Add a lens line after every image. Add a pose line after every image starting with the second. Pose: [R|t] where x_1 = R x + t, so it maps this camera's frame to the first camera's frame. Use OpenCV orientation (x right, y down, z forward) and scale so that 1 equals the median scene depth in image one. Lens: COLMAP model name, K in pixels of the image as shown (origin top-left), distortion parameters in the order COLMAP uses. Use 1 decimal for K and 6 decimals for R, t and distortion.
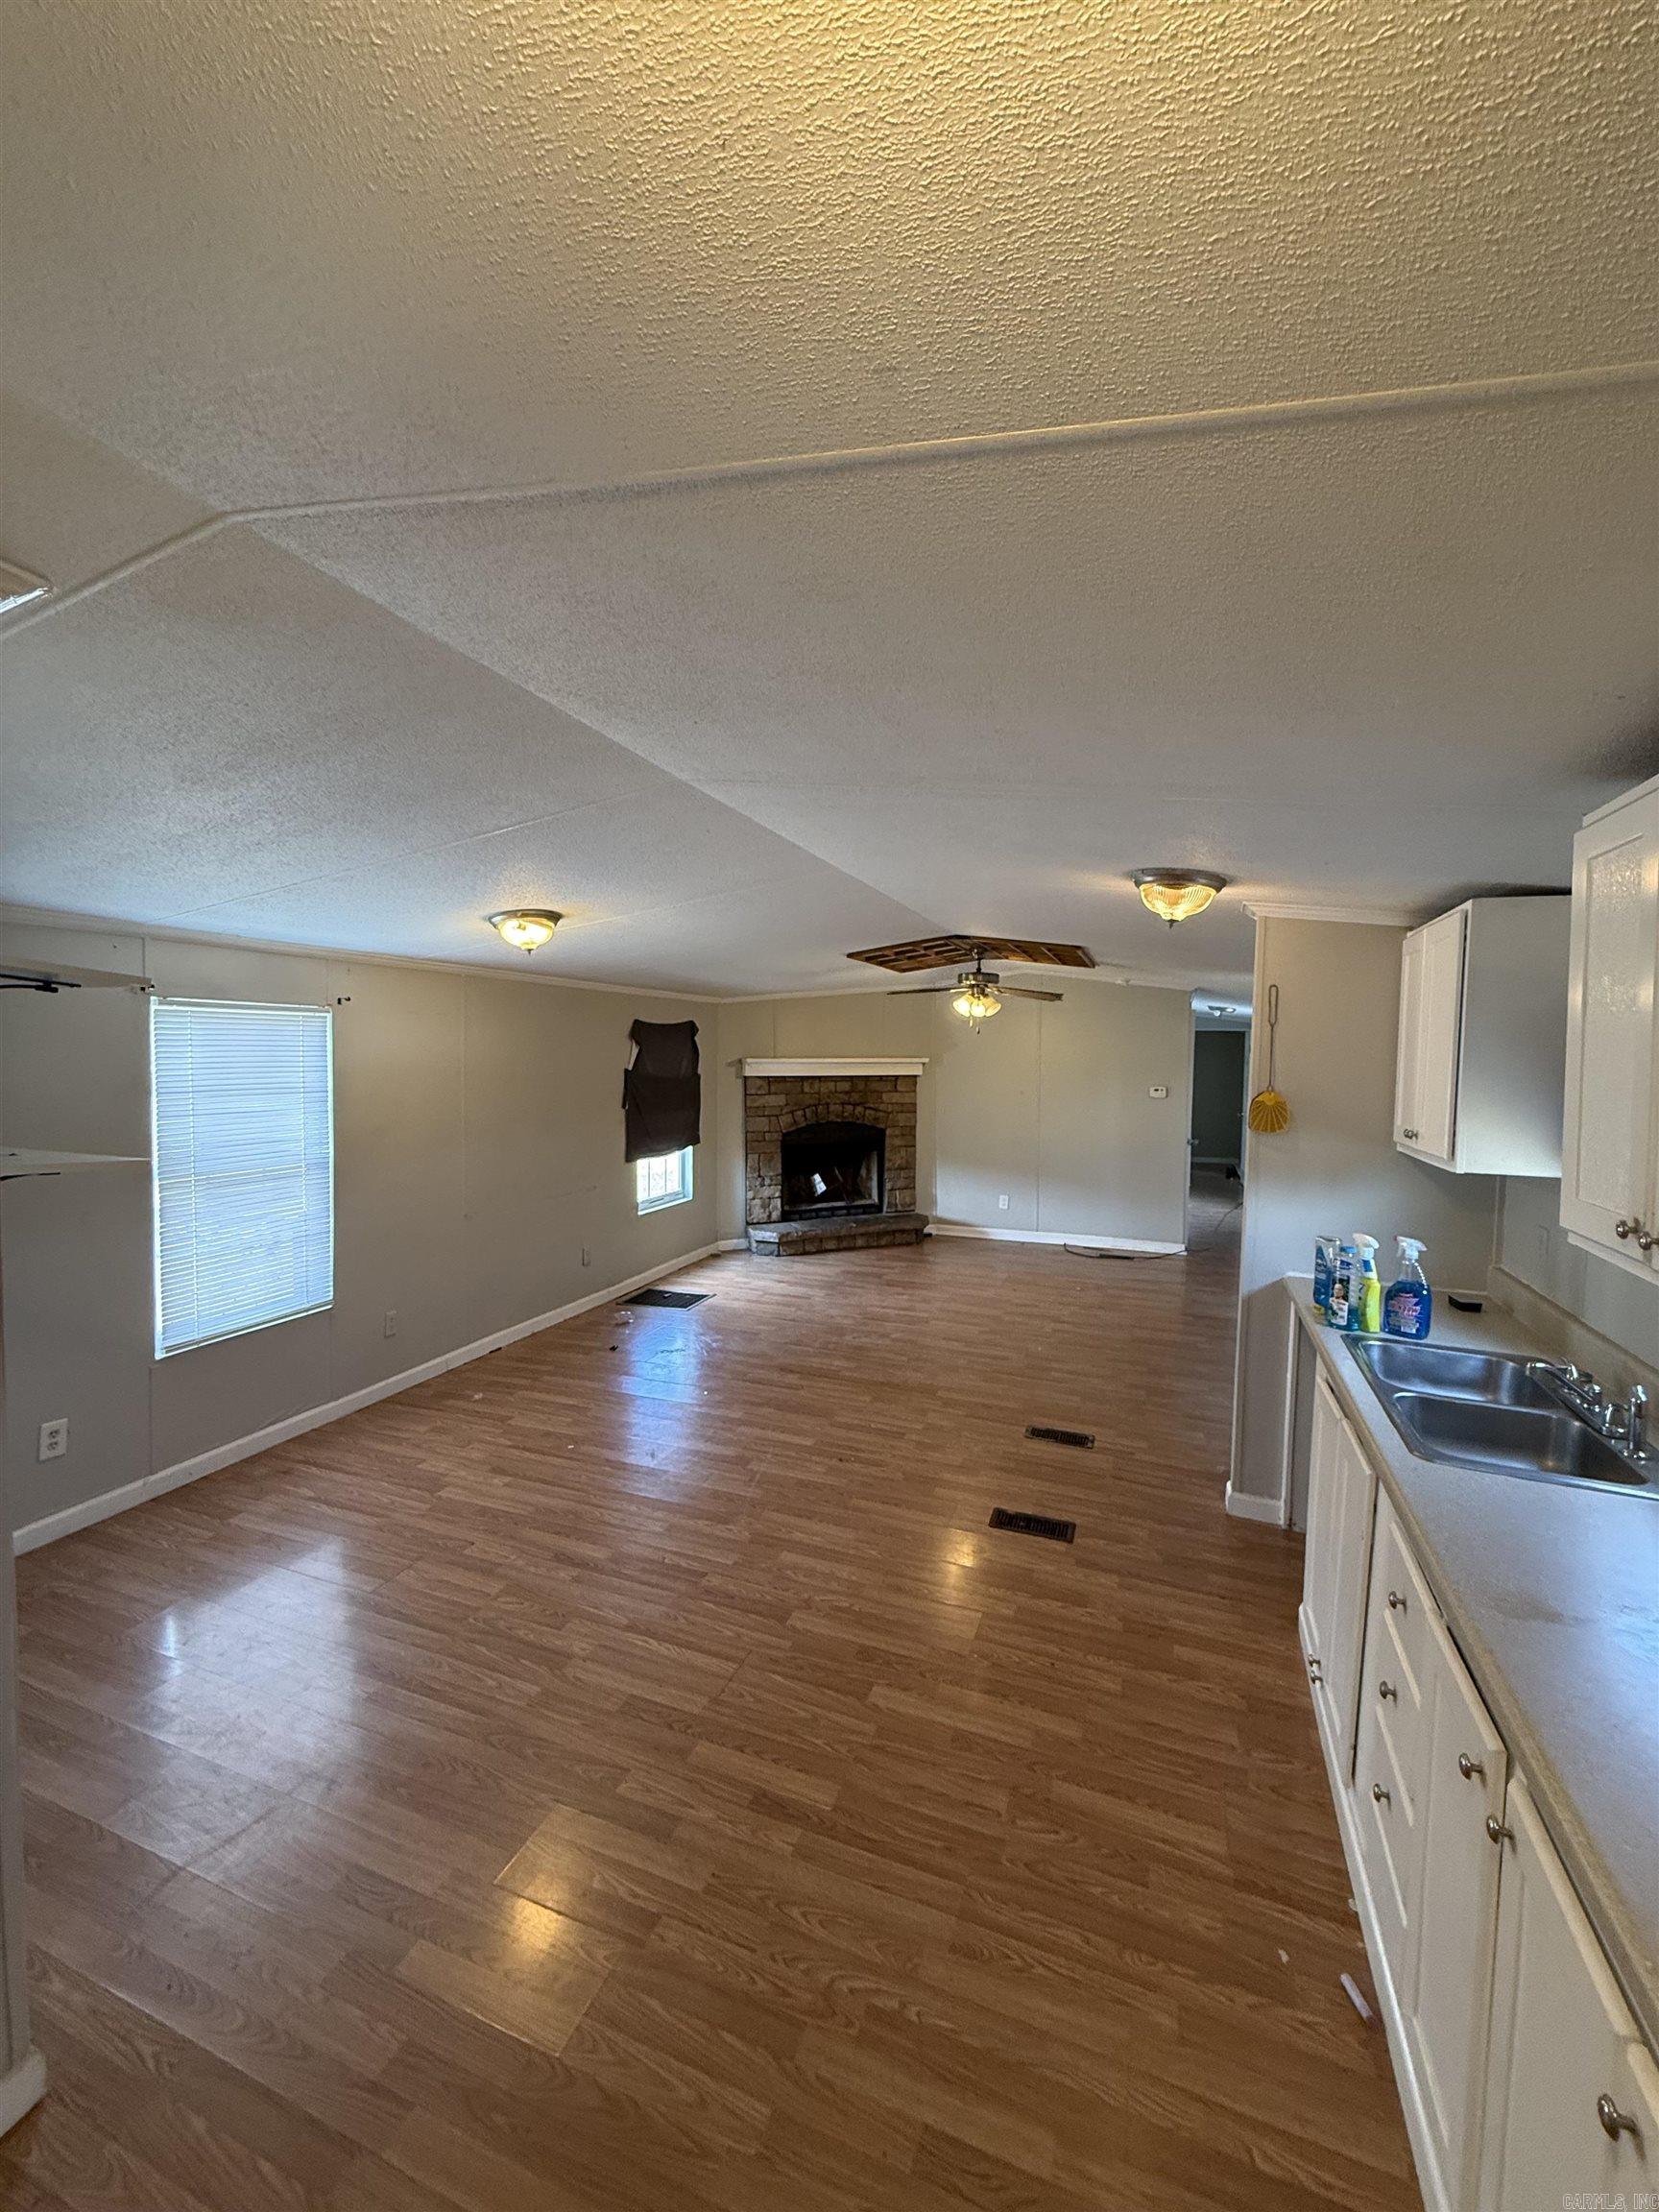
lens RADIAL K [[882.7, 0, 827.5], [0, 882.7, 1095.5], [0, 0, 1]] dist [-0.002797, 0.000820]
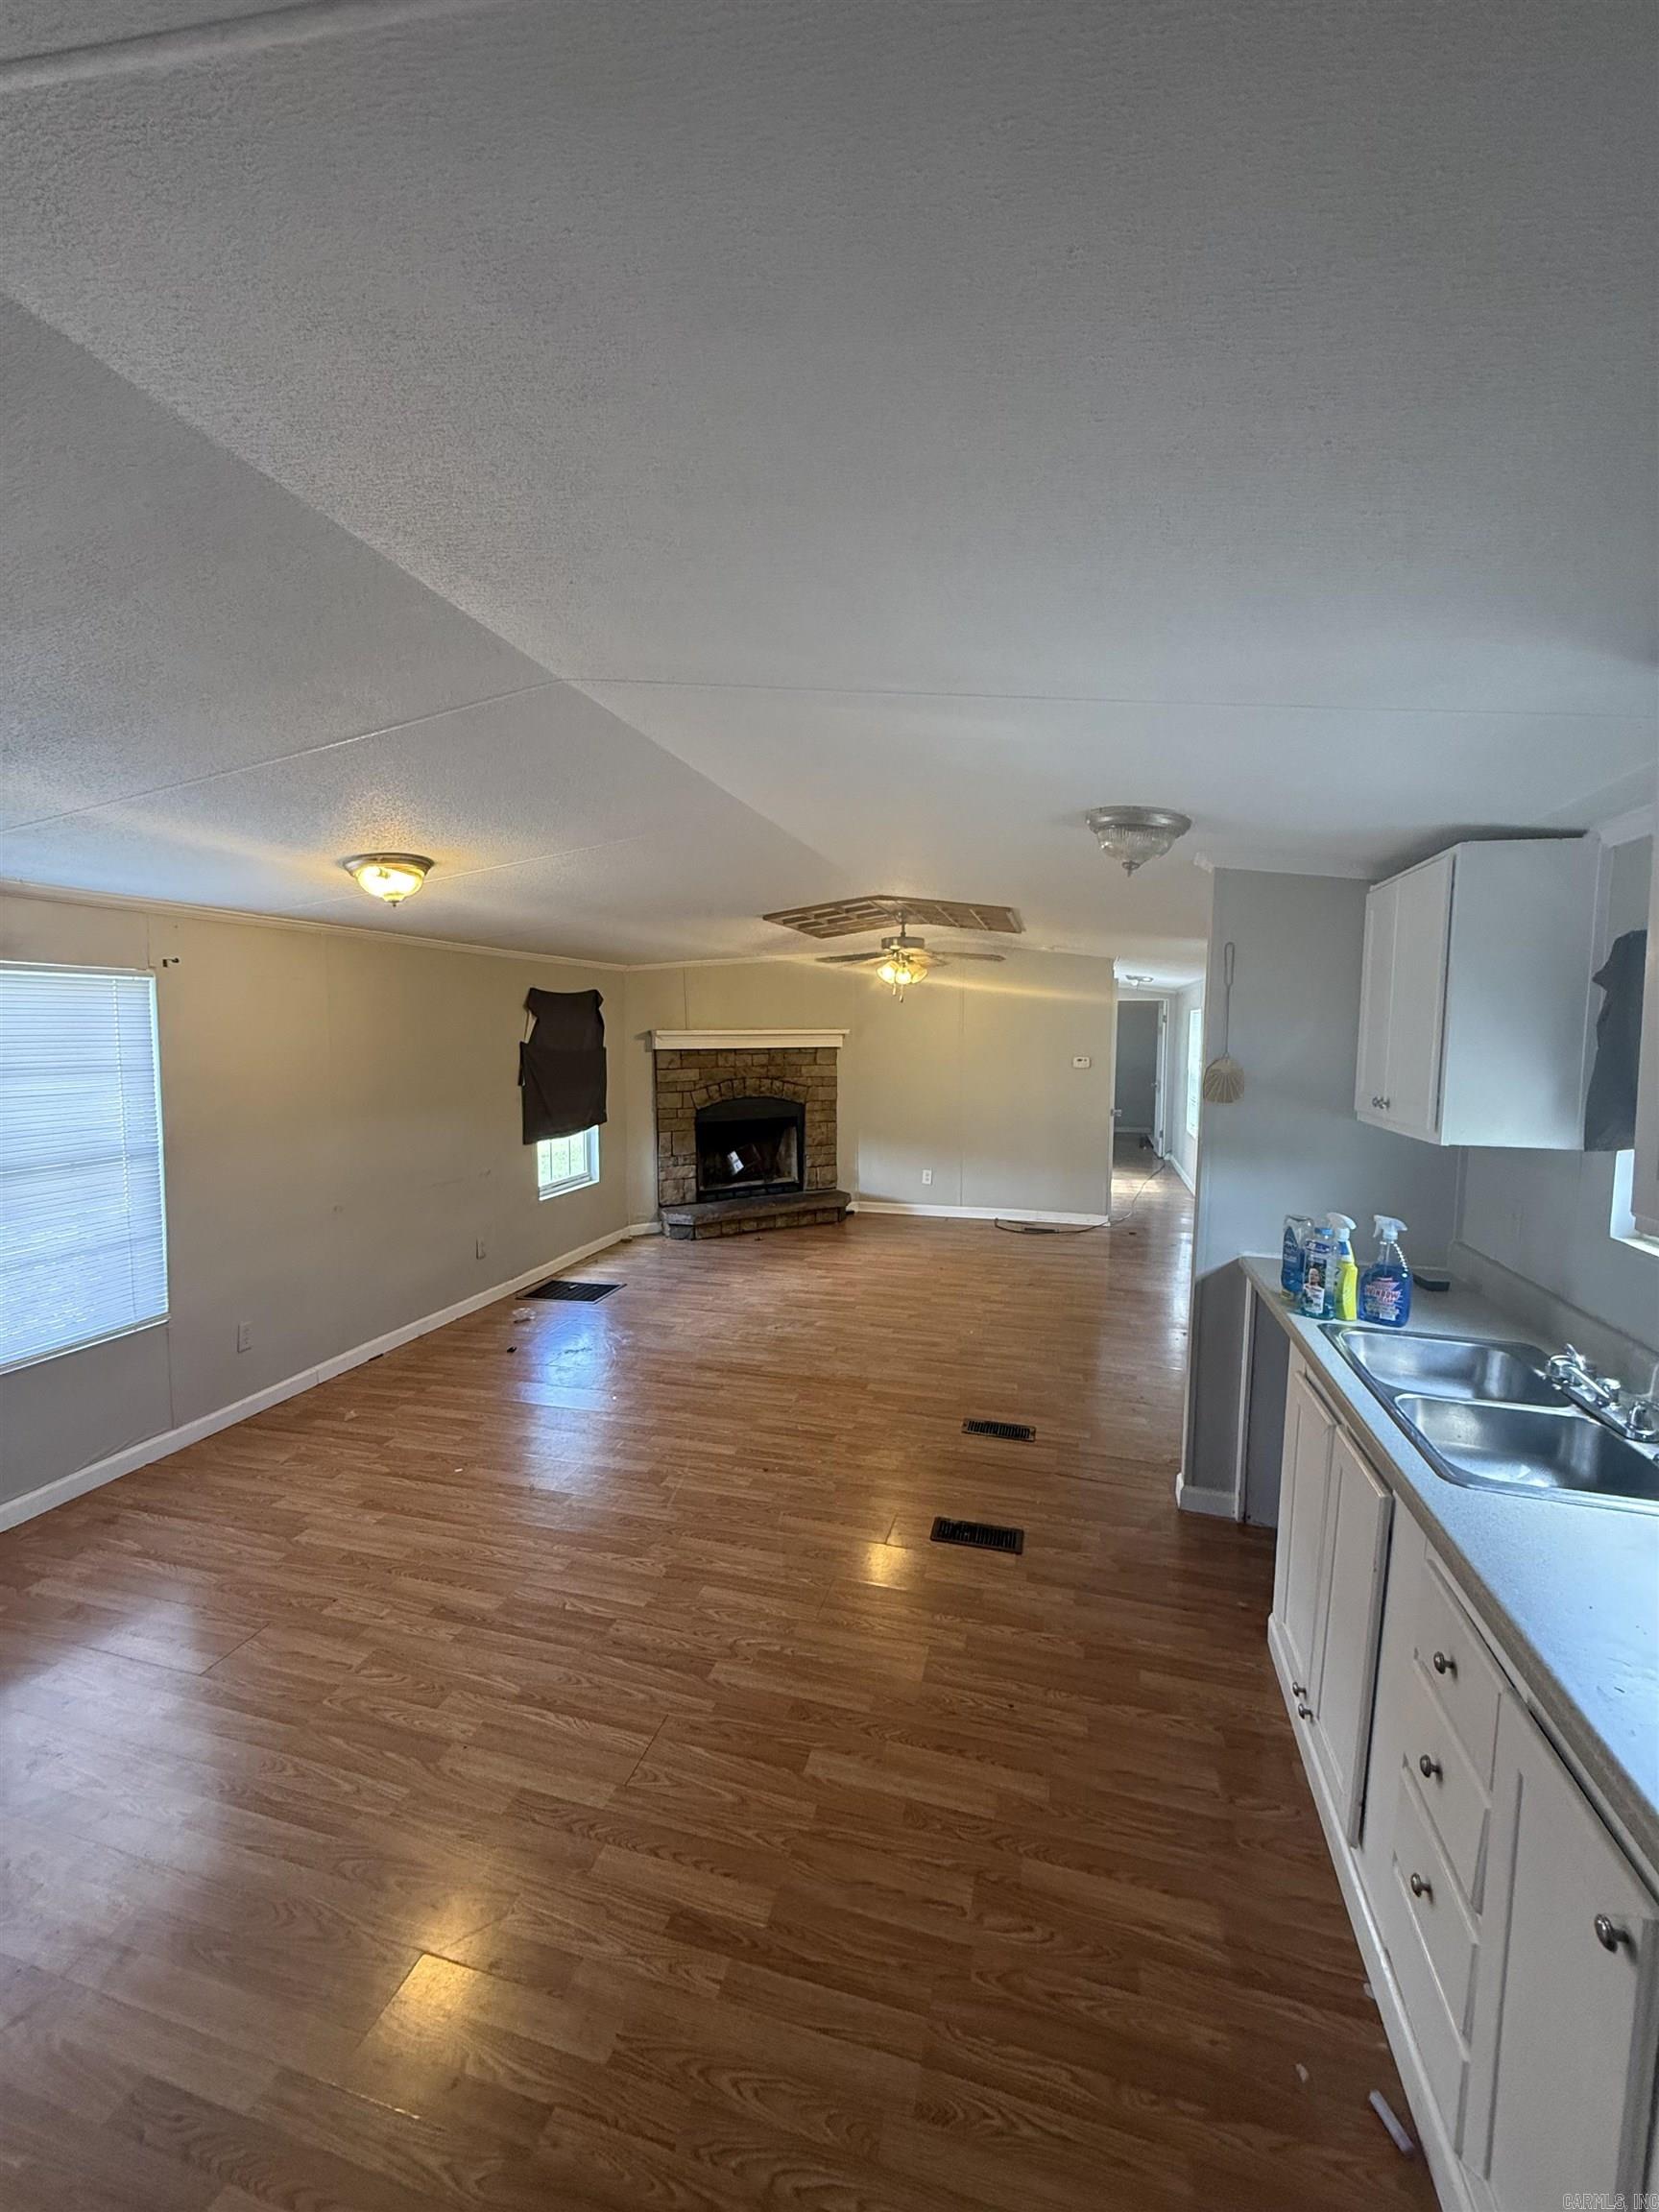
lens RADIAL K [[882.7, 0, 828.2], [0, 882.7, 1094.6], [0, 0, 1]] dist [-0.002797, 0.000820]
pose [[0.995252, -0.013333, 0.096415, -0.003861], [0.010558, 0.999517, 0.029231, 0.001384], [-0.096759, -0.028074, 0.994912, 0.114161]]
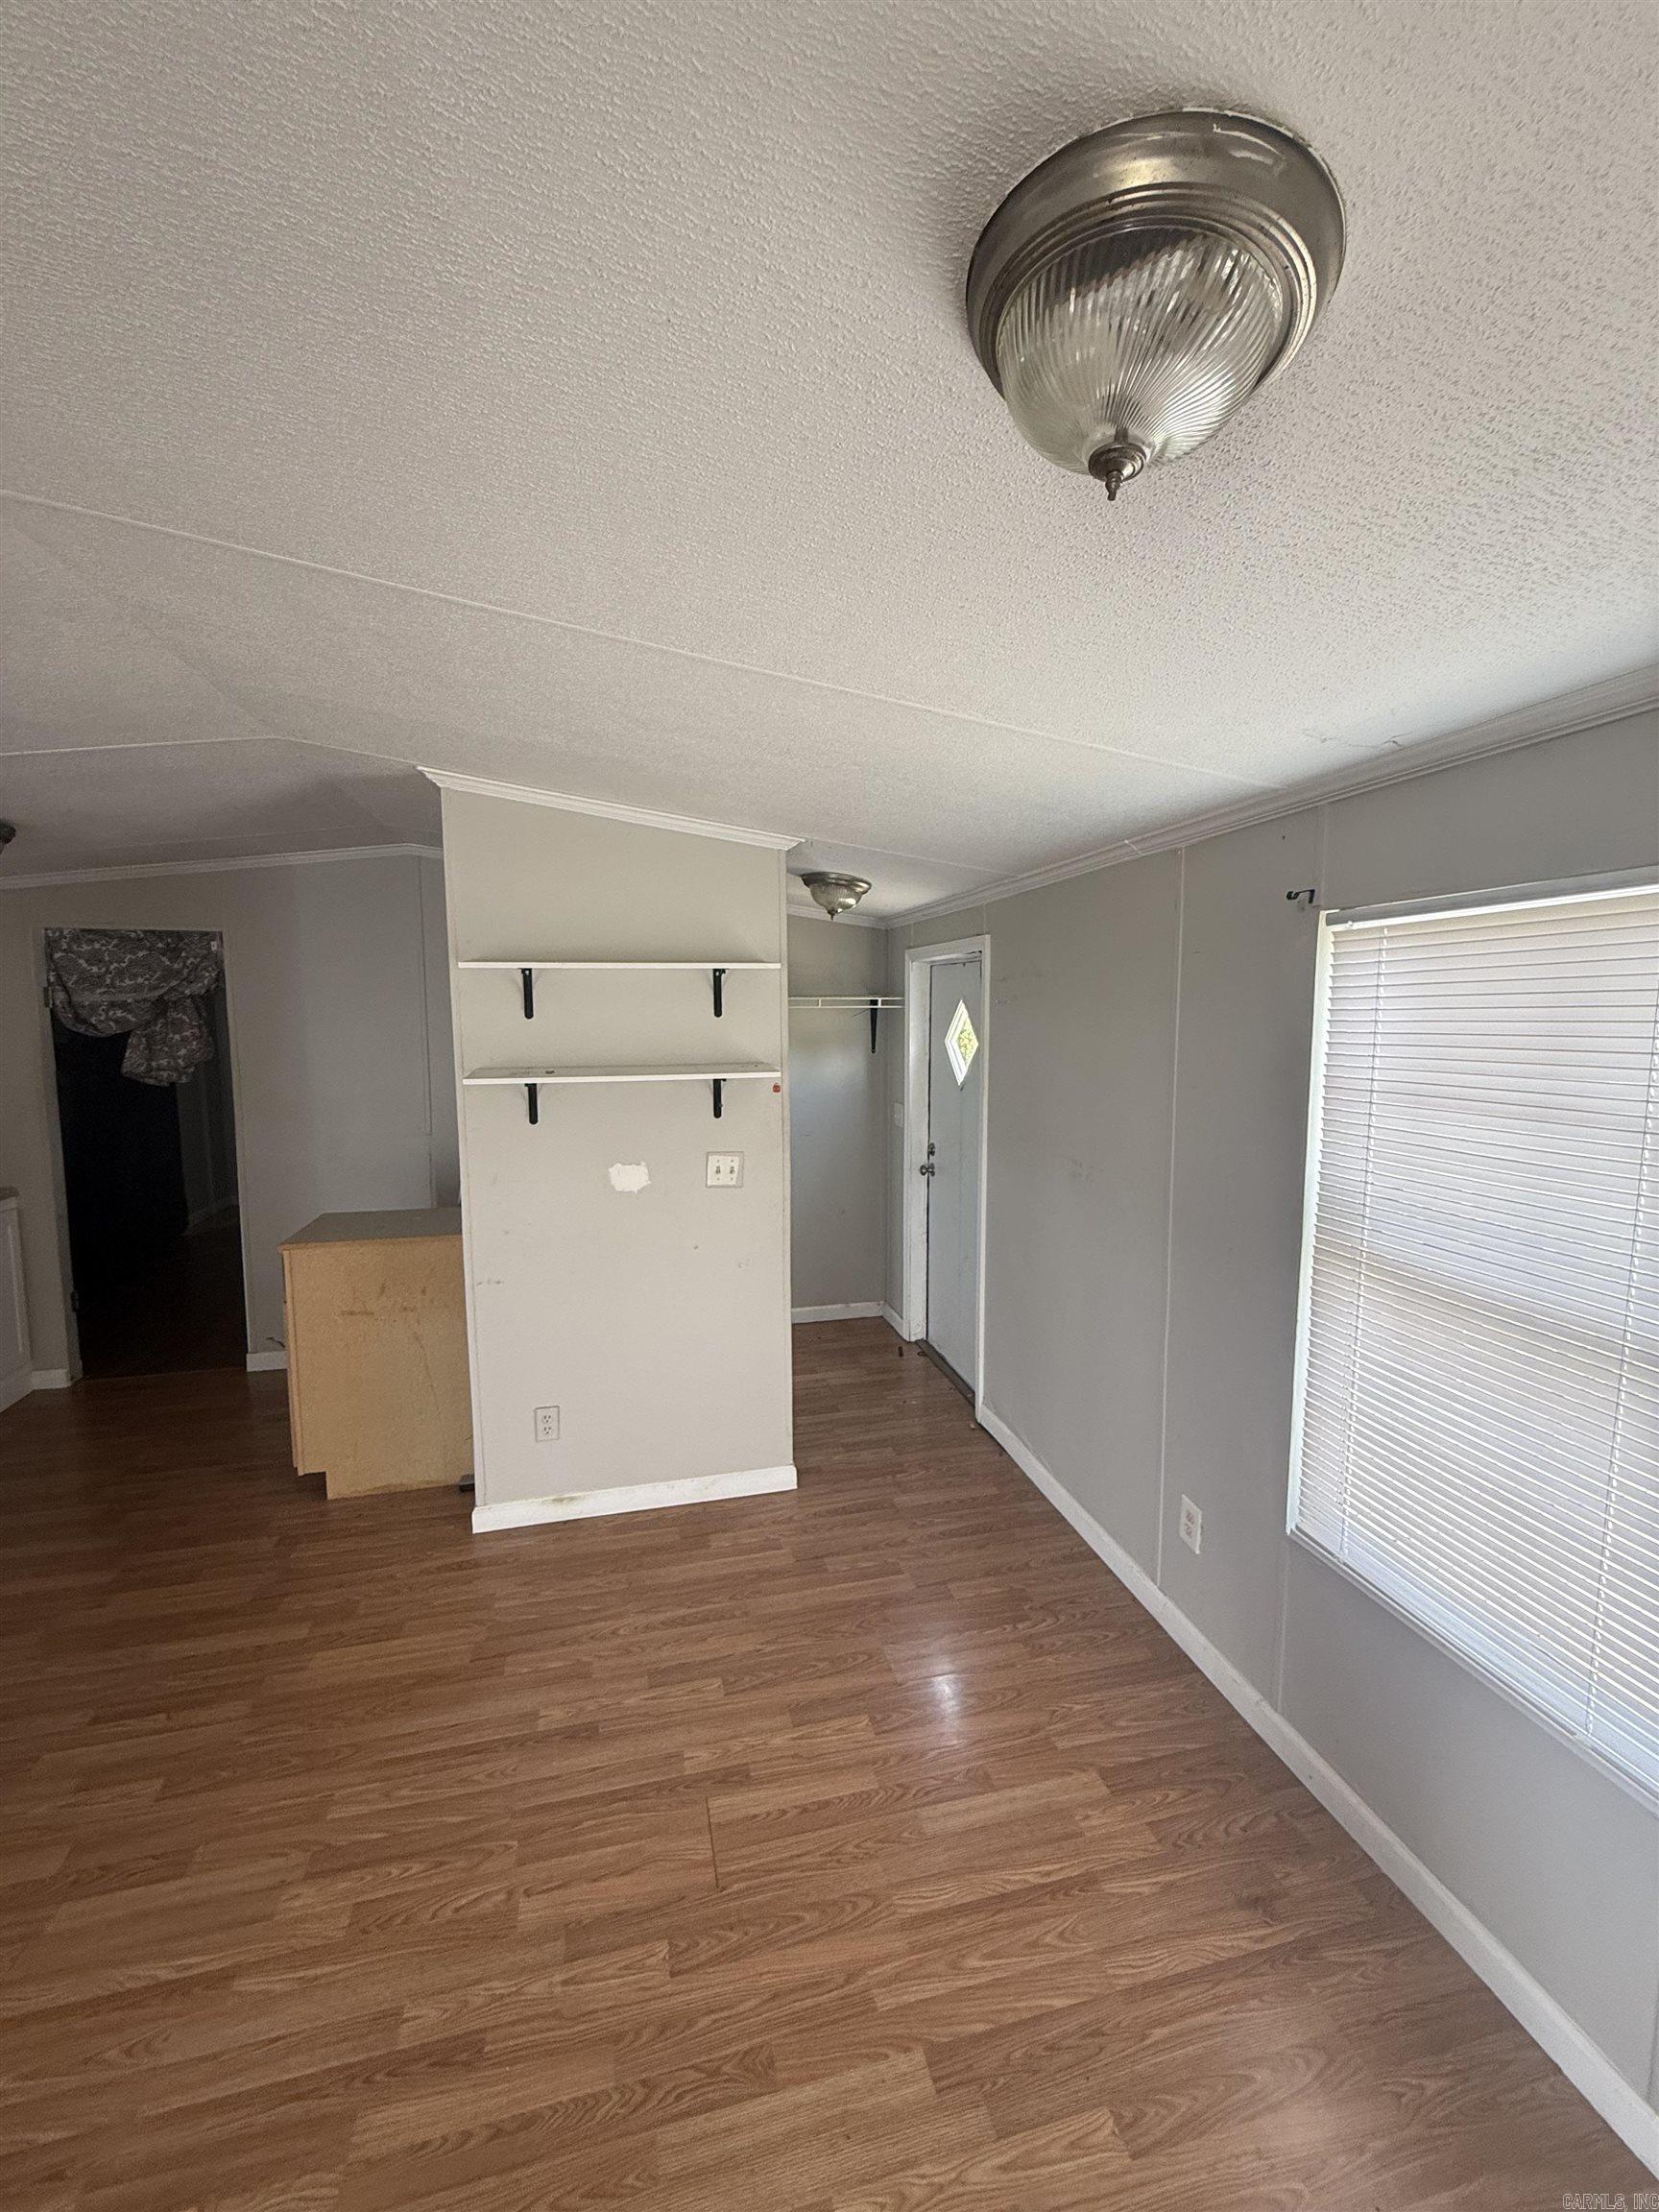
lens RADIAL K [[882.7, 0, 834.3], [0, 882.7, 1100.2], [0, 0, 1]] dist [-0.002797, 0.000820]
pose [[-0.812119, 0.052778, -0.581099, -0.192895], [-0.032716, 0.990215, 0.135658, -0.060248], [0.582573, 0.129182, -0.802446, 1.297734]]
